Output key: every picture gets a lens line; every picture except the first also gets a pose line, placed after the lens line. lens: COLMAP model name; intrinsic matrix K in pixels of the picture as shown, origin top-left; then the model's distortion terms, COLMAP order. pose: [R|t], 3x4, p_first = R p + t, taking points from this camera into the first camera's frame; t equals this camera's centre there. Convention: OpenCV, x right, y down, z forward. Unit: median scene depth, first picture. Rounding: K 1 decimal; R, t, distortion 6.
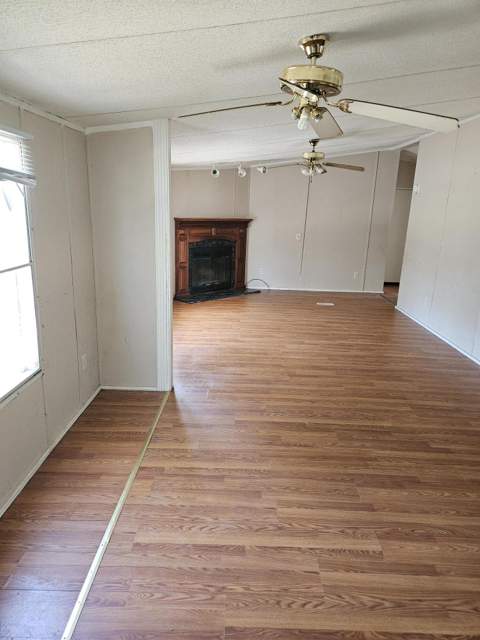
lens RADIAL K [[424.8, 0, 240.0], [0, 424.8, 320.0], [0, 0, 1]] dist [0.005838, -0.003335]
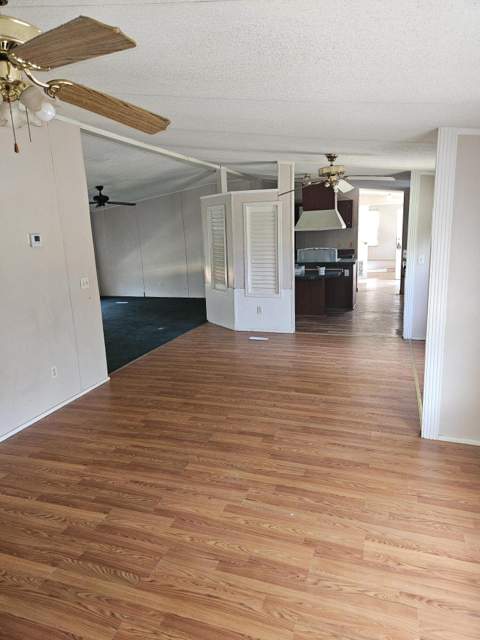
lens RADIAL K [[424.8, 0, 240.0], [0, 424.8, 320.0], [0, 0, 1]] dist [0.005838, -0.003335]
pose [[-0.951109, -0.063246, 0.302312, -0.056626], [0.080576, 0.894103, 0.440554, -0.457122], [-0.298161, 0.443374, -0.845292, 1.721306]]
